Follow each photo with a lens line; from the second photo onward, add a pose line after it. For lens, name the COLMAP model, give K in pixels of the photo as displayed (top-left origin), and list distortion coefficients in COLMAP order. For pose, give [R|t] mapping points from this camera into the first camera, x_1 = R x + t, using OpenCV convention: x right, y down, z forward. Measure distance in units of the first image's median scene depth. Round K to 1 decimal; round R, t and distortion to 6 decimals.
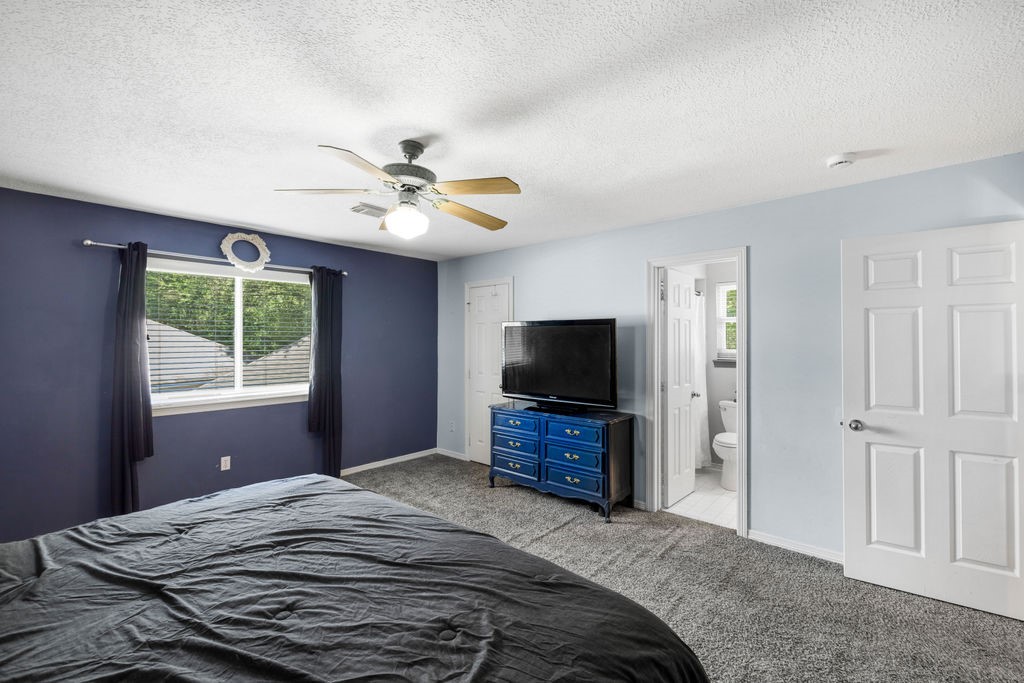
lens RADIAL K [[433.5, 0, 503.0], [0, 433.5, 338.0], [0, 0, 1]] dist [0.000688, 0.000002]
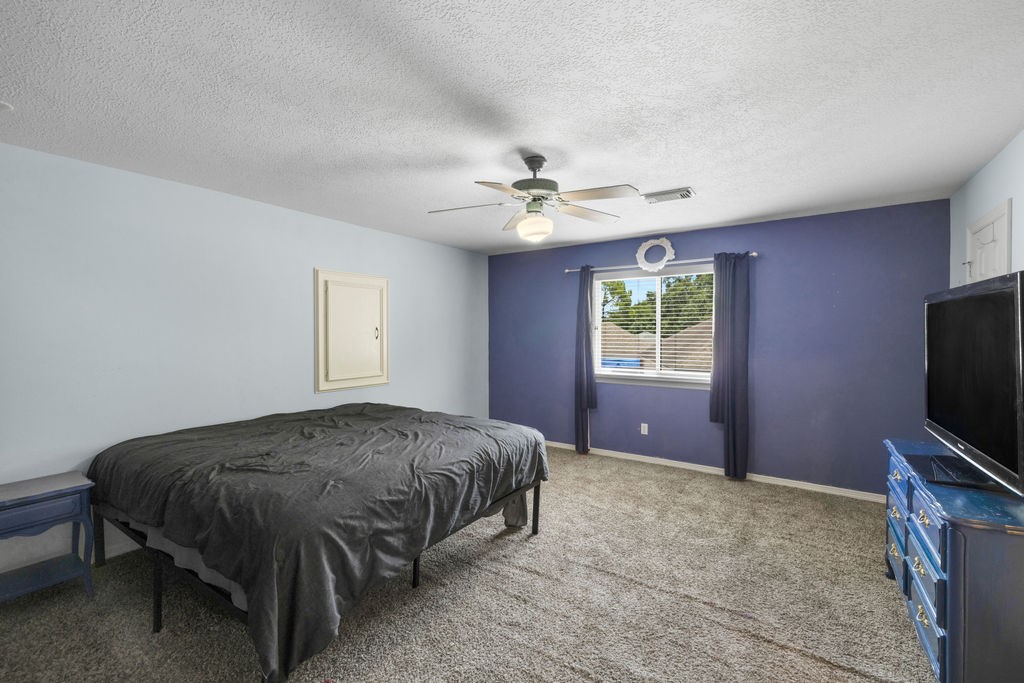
lens RADIAL K [[433.5, 0, 502.3], [0, 433.5, 338.9], [0, 0, 1]] dist [0.000688, 0.000002]
pose [[0.130863, 0.019157, -0.991215, 0.510515], [0.008087, 0.999759, 0.020390, 0.002772], [0.991368, -0.010684, 0.130676, 0.421243]]
